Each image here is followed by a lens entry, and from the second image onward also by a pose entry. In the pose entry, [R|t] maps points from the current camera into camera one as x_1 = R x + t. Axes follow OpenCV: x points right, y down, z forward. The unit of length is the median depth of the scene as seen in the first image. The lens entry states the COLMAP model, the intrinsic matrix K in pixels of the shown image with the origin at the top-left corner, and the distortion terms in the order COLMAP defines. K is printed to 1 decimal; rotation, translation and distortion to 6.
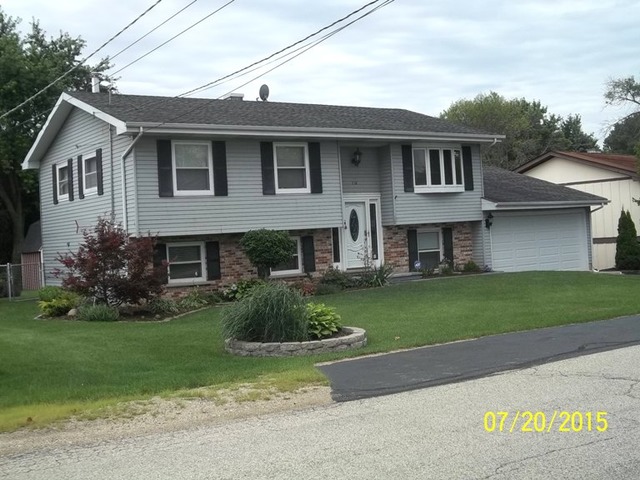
lens RADIAL K [[804.7, 0, 320.1], [0, 804.7, 239.3], [0, 0, 1]] dist [0.002314, 0.000000]
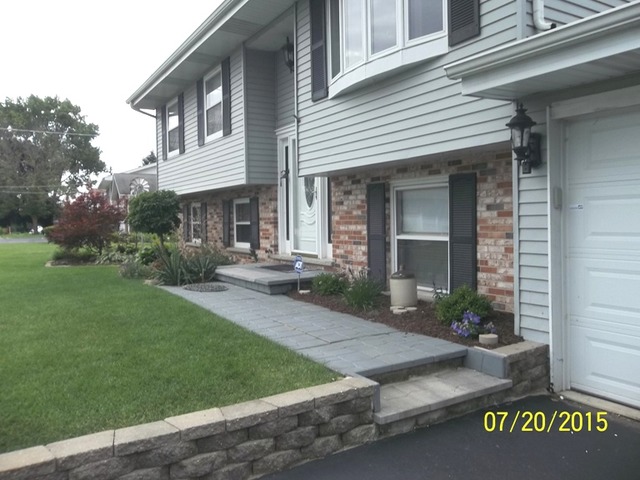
lens RADIAL K [[507.4, 0, 319.6], [0, 507.4, 239.4], [0, 0, 1]] dist [-0.001352, -0.000611]
pose [[-0.038492, 0.096884, -0.994551, 0.387505], [0.010442, 0.995273, 0.096551, -0.008734], [0.999204, -0.006669, -0.039322, 0.989927]]
